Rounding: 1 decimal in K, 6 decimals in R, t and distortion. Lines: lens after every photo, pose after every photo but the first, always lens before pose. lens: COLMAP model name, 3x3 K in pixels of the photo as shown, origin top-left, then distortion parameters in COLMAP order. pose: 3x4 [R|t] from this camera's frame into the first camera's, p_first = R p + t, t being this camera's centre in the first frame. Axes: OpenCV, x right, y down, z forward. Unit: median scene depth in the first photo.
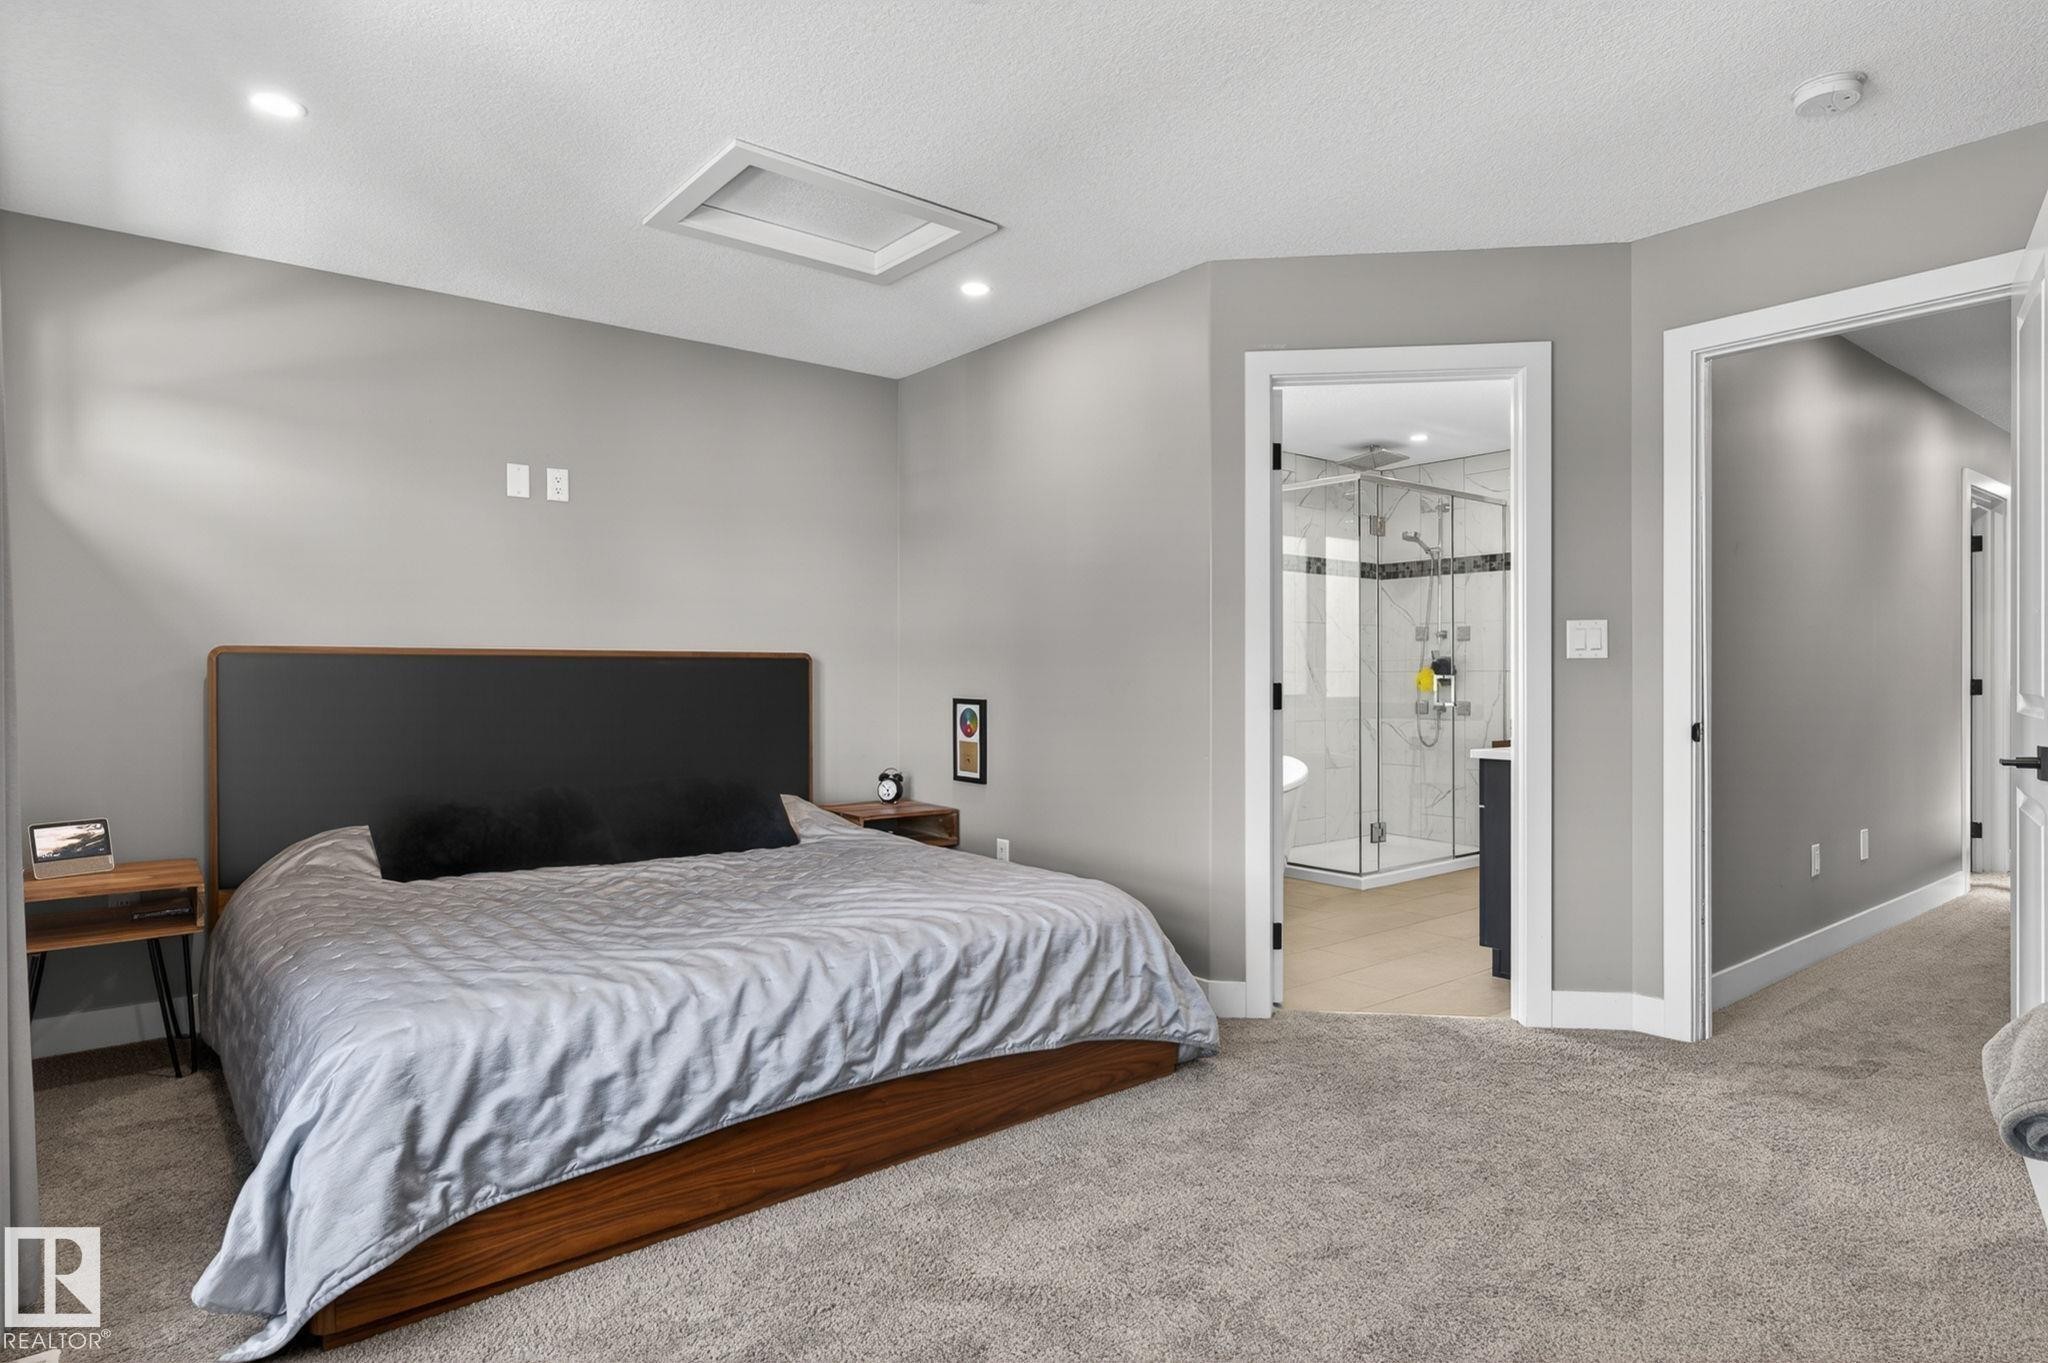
lens RADIAL K [[1134.1, 0, 1032.3], [0, 1134.1, 680.4], [0, 0, 1]] dist [-0.000315, 0.000852]
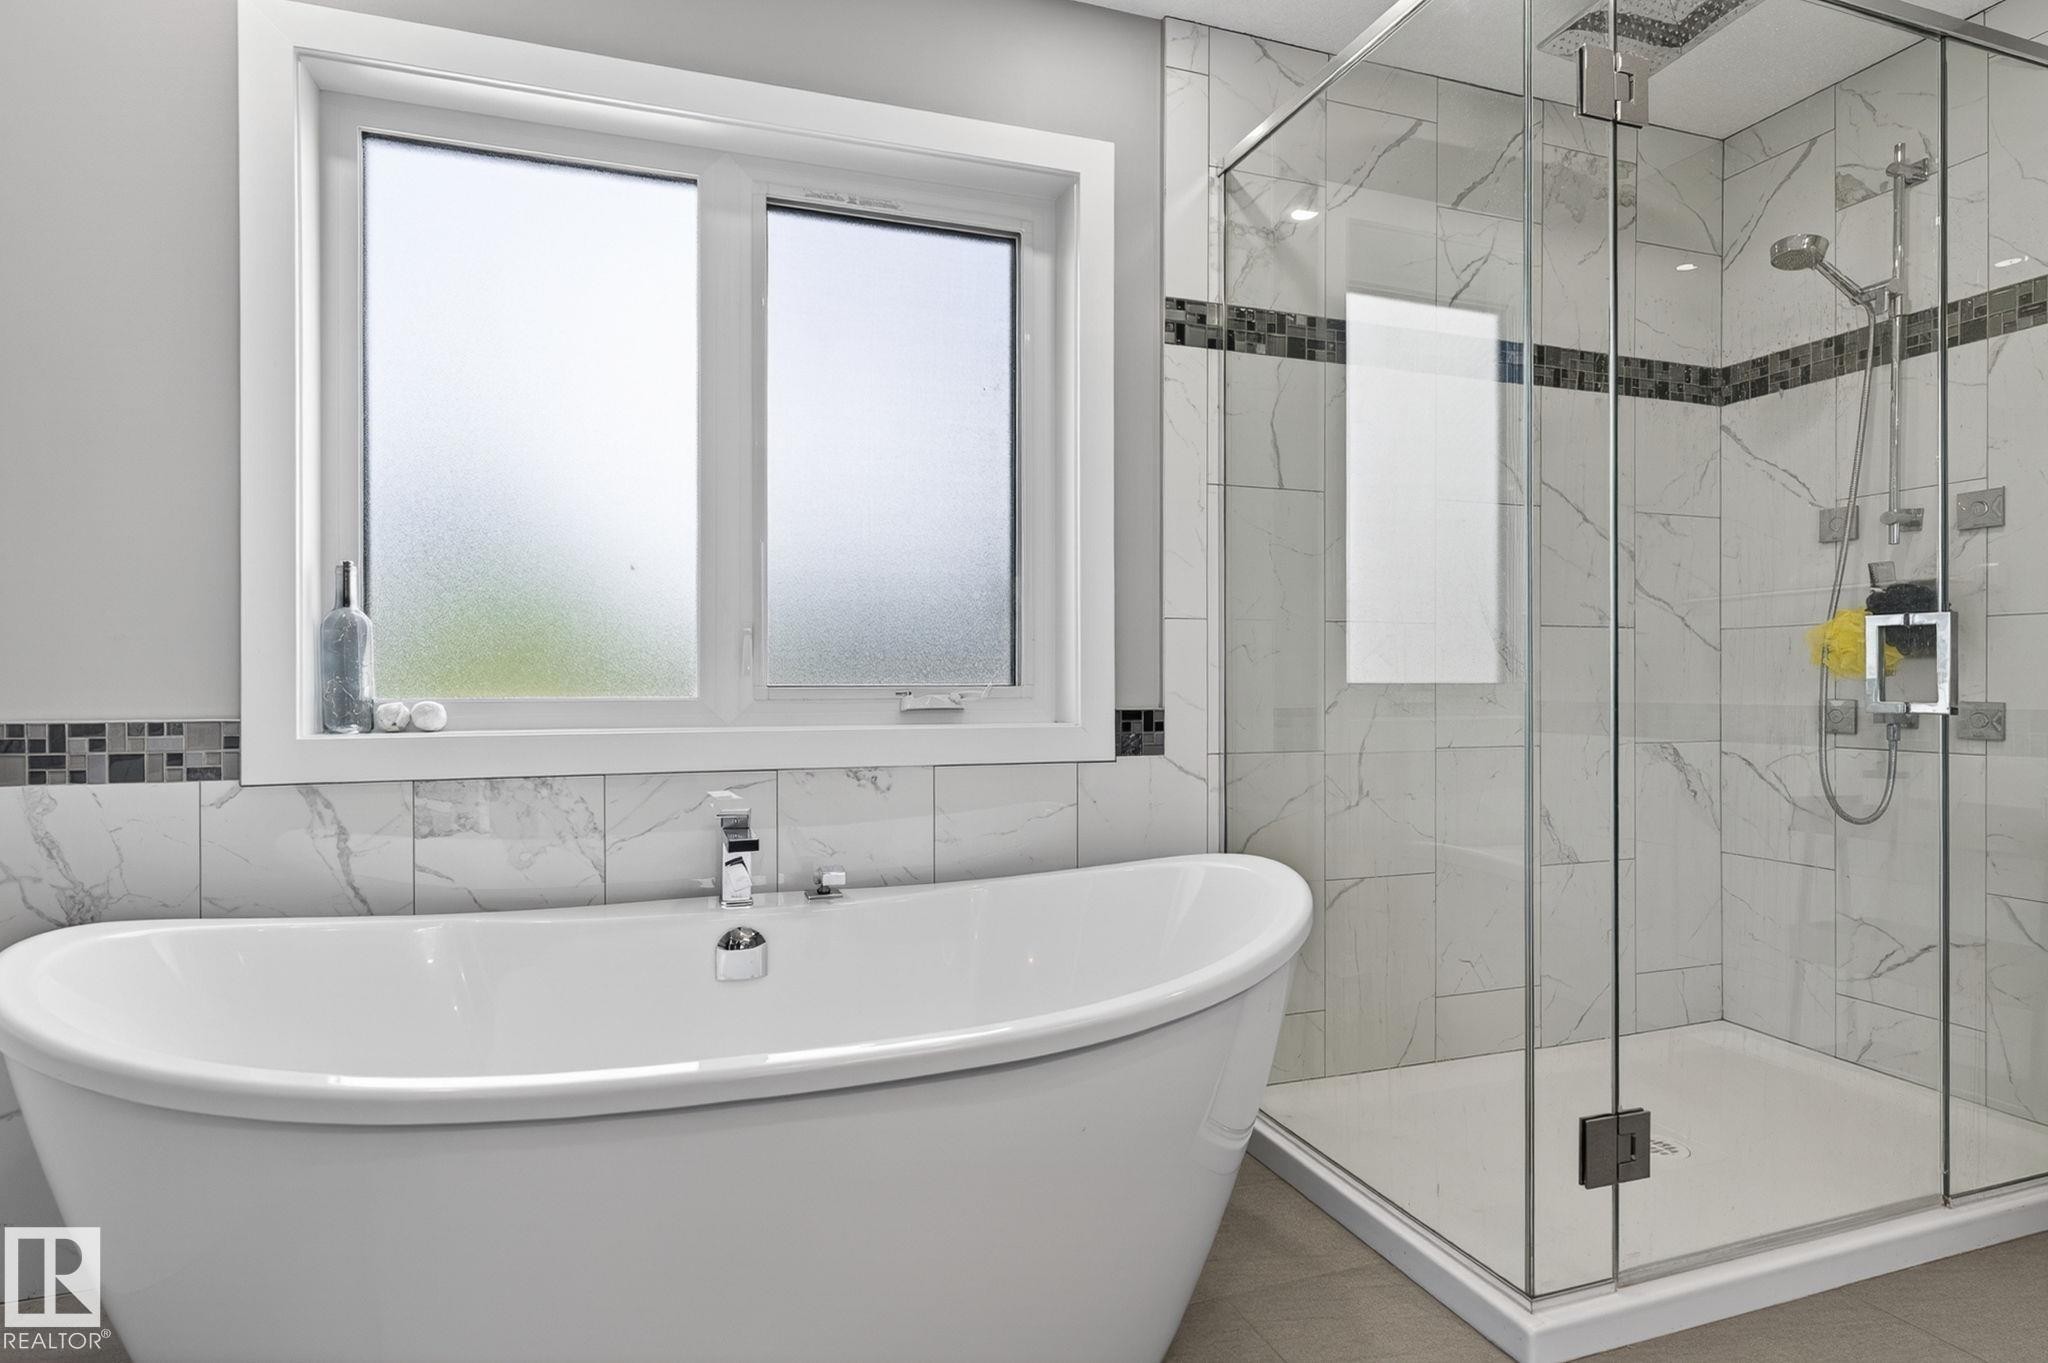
lens RADIAL K [[1040.5, 0, 985.8], [0, 1040.5, 681.5], [0, 0, 1]] dist [0.001124, 0.001970]
pose [[0.927223, 0.003603, -0.374492, 0.211893], [-0.004526, 0.999989, -0.001583, 0.013952], [0.374482, 0.003163, 0.927229, 0.574960]]
